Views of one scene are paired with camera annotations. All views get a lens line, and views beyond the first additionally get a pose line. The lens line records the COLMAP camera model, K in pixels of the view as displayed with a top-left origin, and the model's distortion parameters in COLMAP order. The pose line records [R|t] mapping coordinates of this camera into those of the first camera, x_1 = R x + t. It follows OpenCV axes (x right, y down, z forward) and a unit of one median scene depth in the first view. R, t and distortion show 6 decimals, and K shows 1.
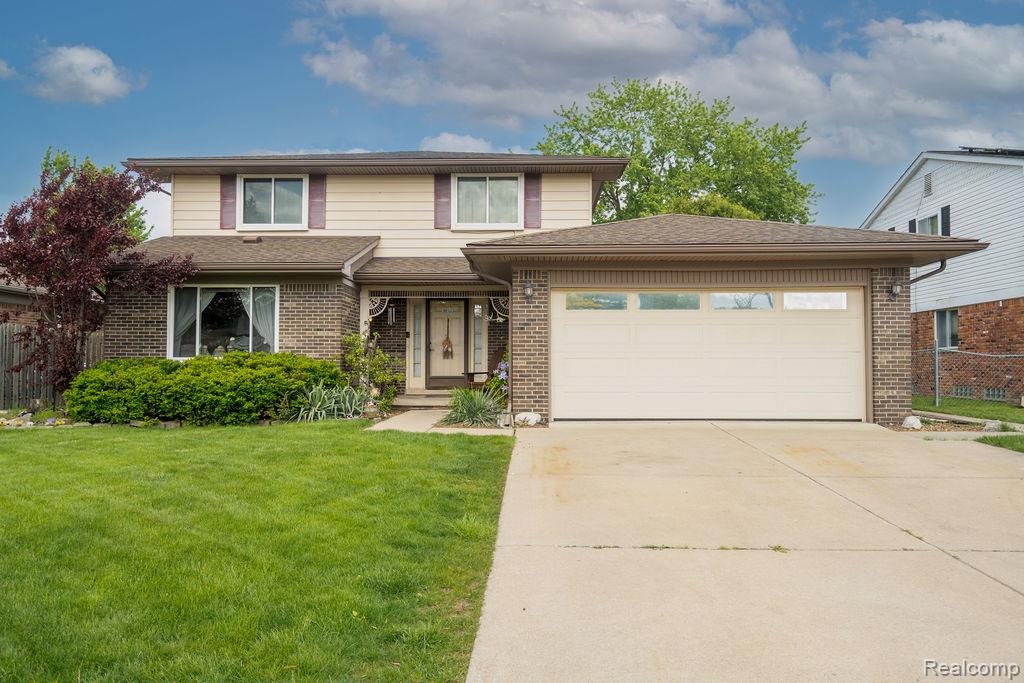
lens RADIAL K [[748.3, 0, 511.7], [0, 748.3, 343.5], [0, 0, 1]] dist [0.008373, -0.005748]
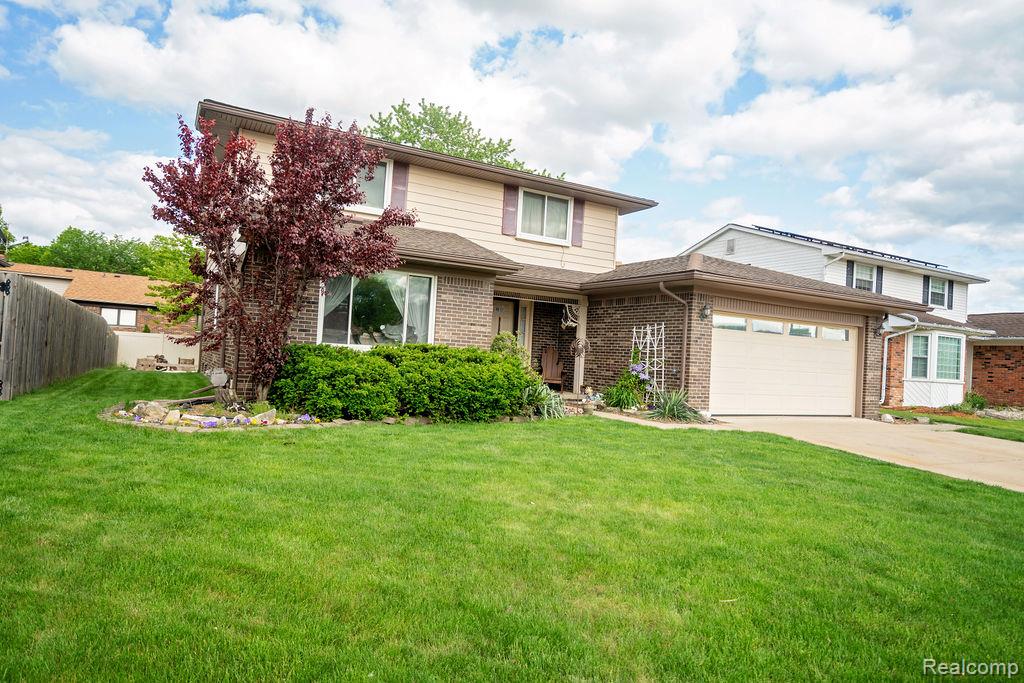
lens RADIAL K [[651.4, 0, 513.5], [0, 651.4, 341.0], [0, 0, 1]] dist [-0.005872, -0.000712]
pose [[0.847629, 0.060180, 0.527166, -0.790234], [-0.068837, 0.997623, -0.003203, 0.003766], [-0.526105, -0.033574, 0.849757, 0.253490]]
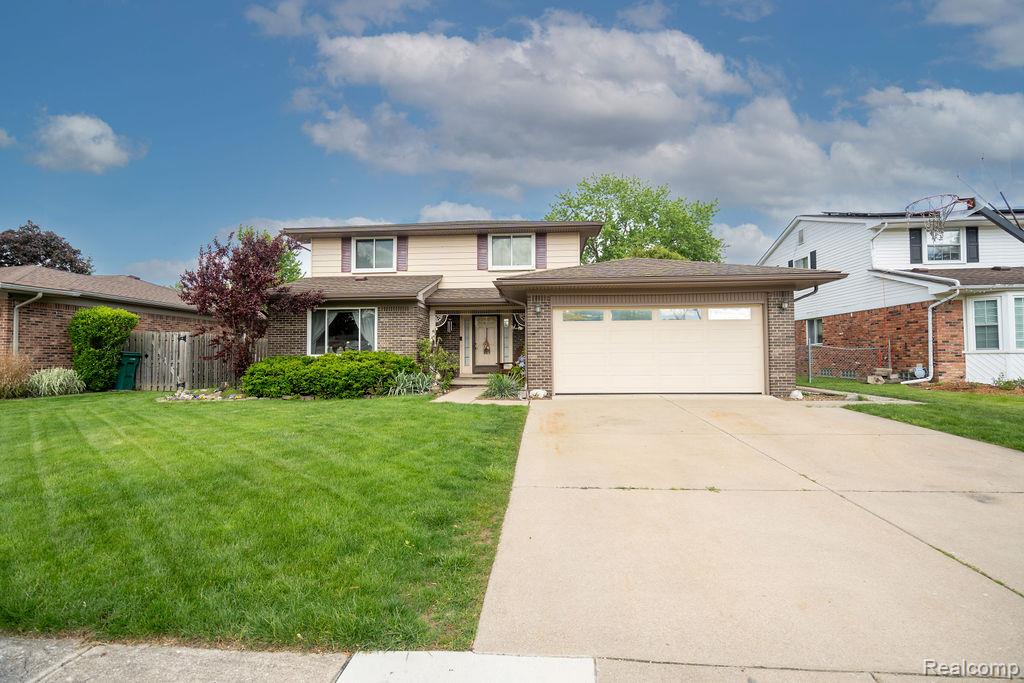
lens RADIAL K [[471.2, 0, 512.6], [0, 471.2, 341.0], [0, 0, 1]] dist [-0.008037, 0.002002]
pose [[0.999241, -0.008646, -0.037990, 0.006638], [0.008474, 0.999953, -0.004699, -0.001756], [0.038029, 0.004374, 0.999267, 0.043016]]
